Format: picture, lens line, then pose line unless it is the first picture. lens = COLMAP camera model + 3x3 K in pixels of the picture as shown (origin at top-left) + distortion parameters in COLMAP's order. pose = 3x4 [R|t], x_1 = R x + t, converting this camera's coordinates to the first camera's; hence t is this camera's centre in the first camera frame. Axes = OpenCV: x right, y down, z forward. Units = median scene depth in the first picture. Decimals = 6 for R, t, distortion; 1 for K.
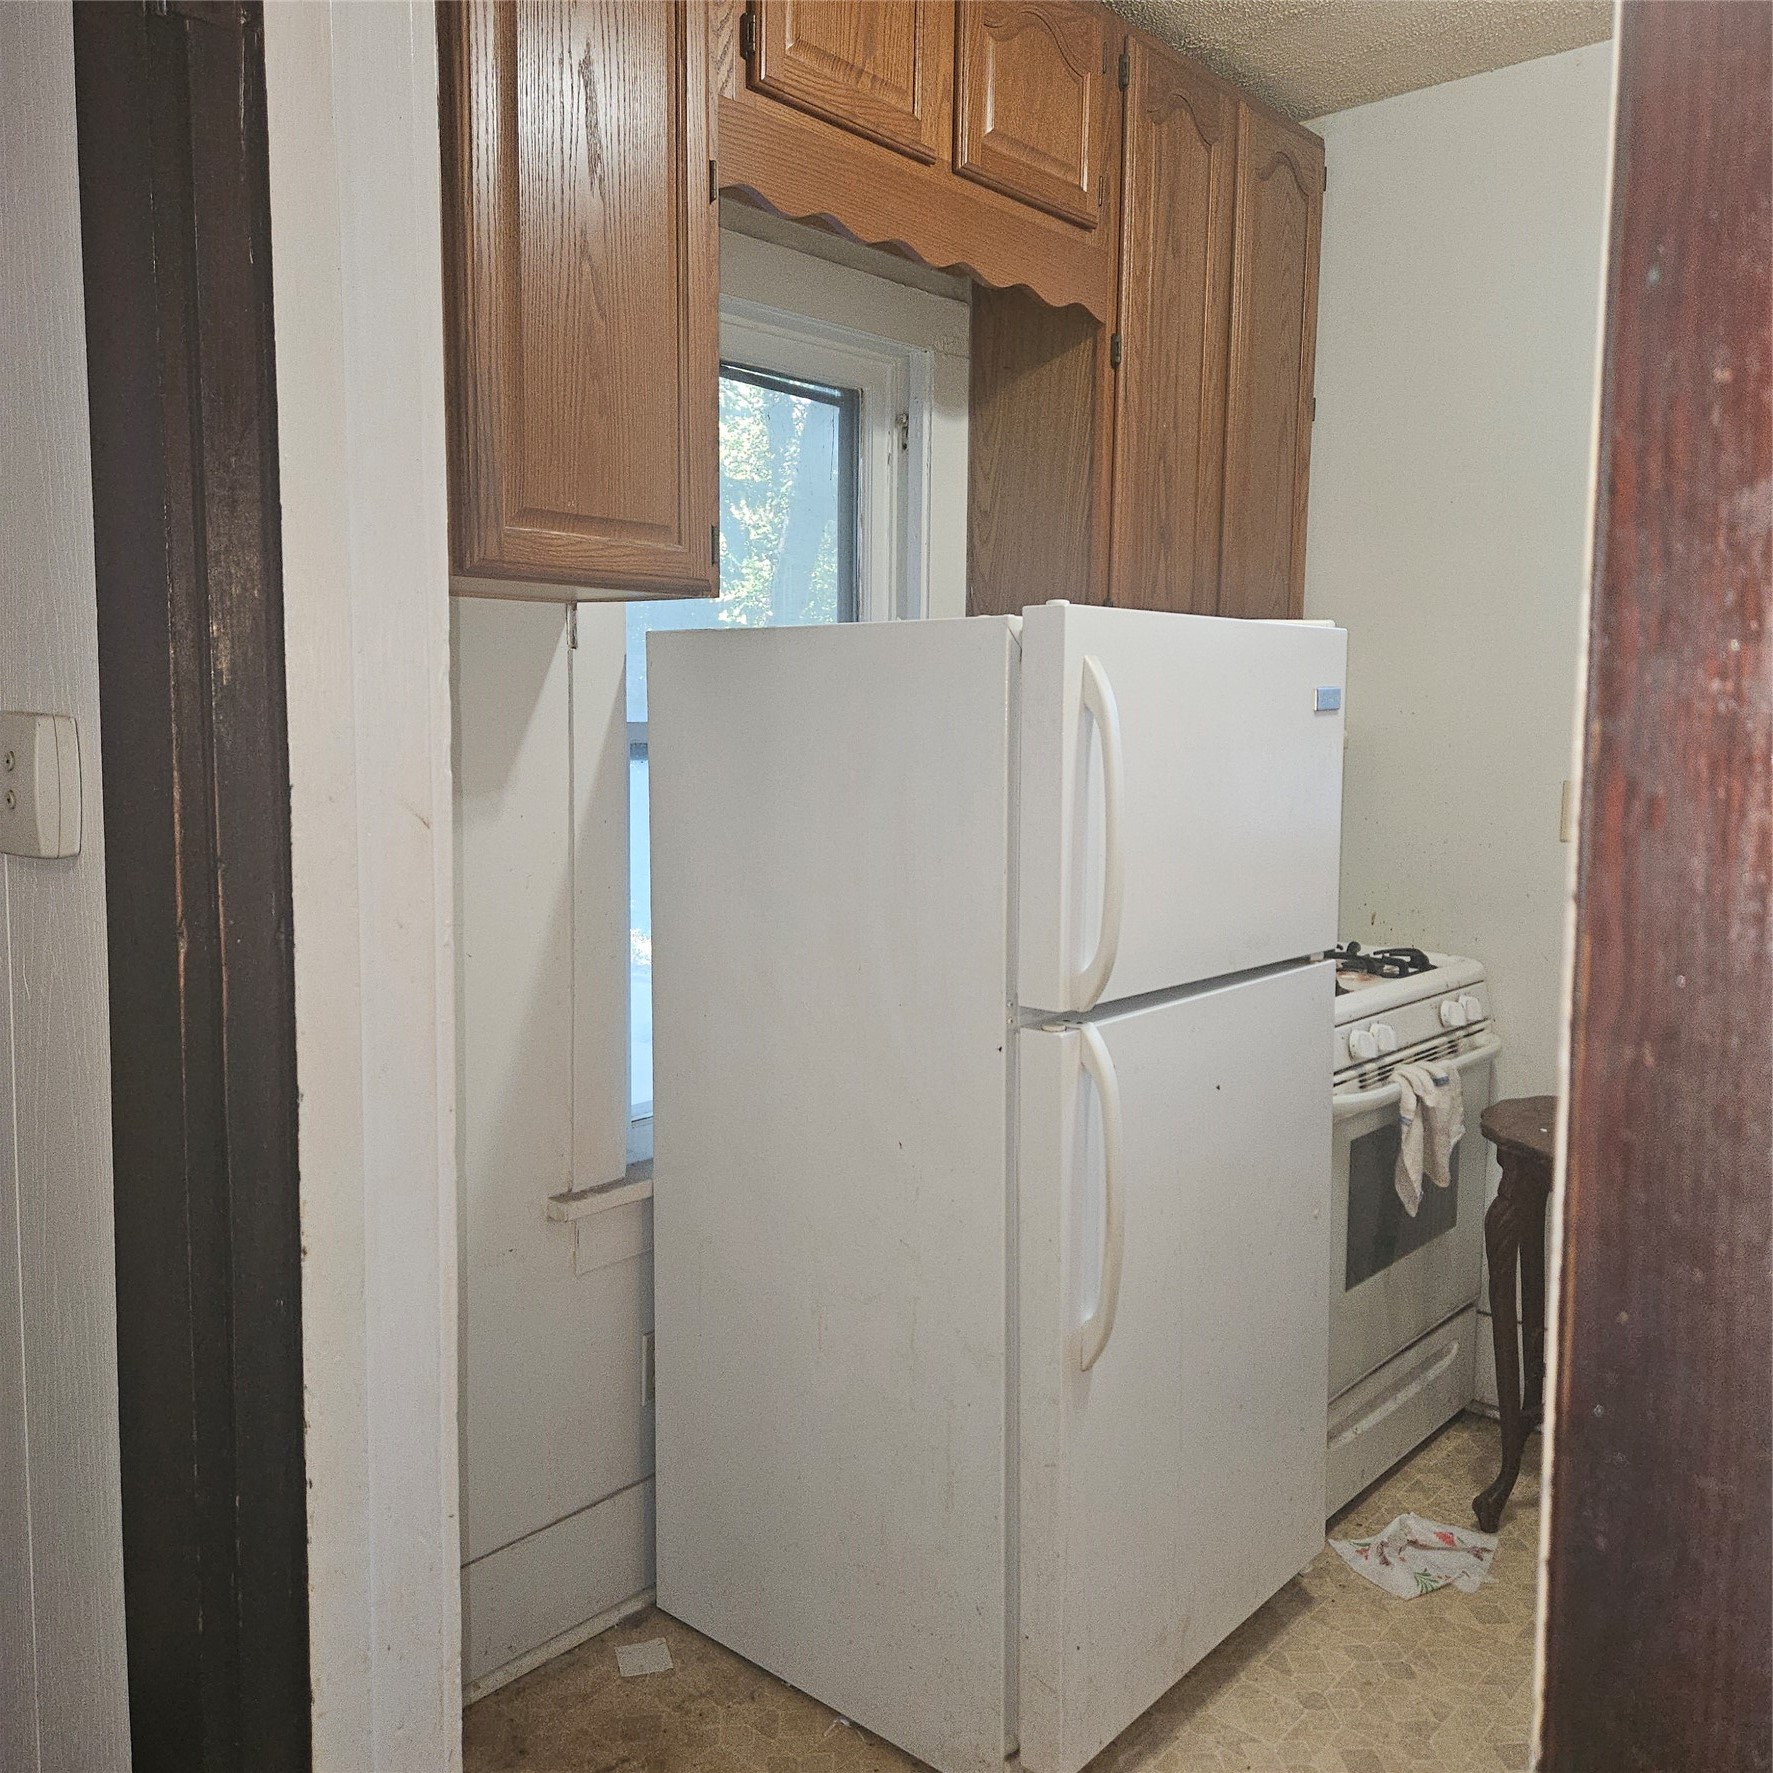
lens RADIAL K [[1562.5, 0, 886.9], [0, 1562.5, 859.1], [0, 0, 1]] dist [0.113951, -0.166603]
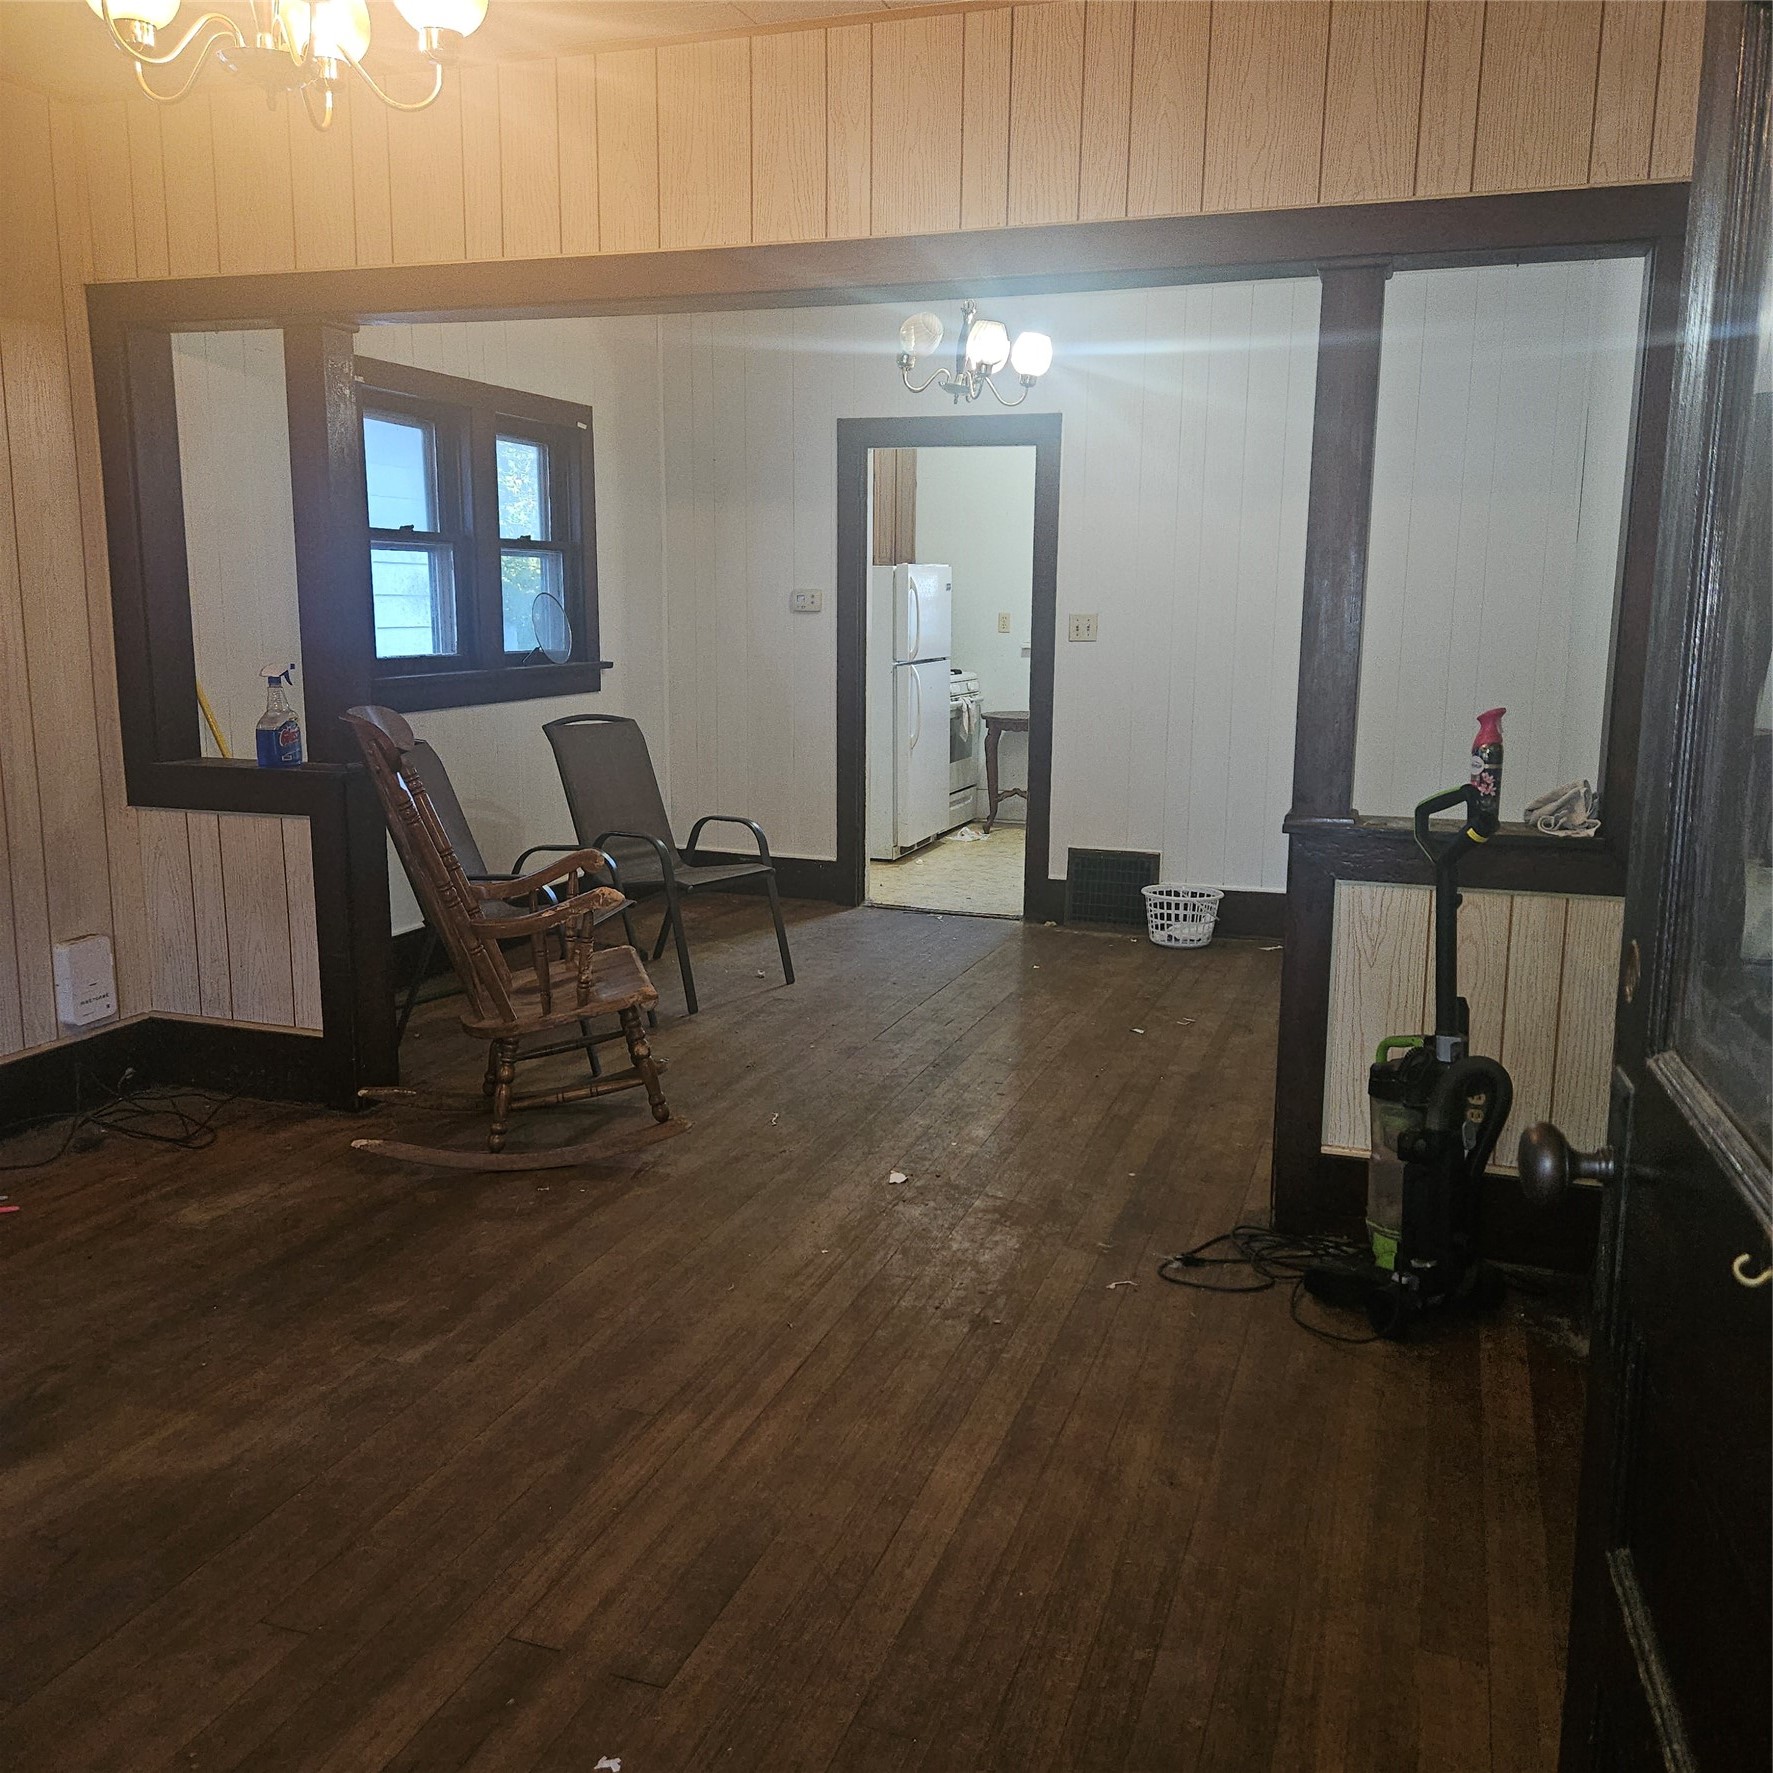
lens RADIAL K [[1562.5, 0, 886.9], [0, 1562.5, 859.1], [0, 0, 1]] dist [0.113951, -0.166603]
pose [[0.928914, -0.069369, 0.363741, -1.065503], [0.043340, 0.995912, 0.079249, 0.206722], [-0.367752, -0.057851, 0.928123, -2.066423]]
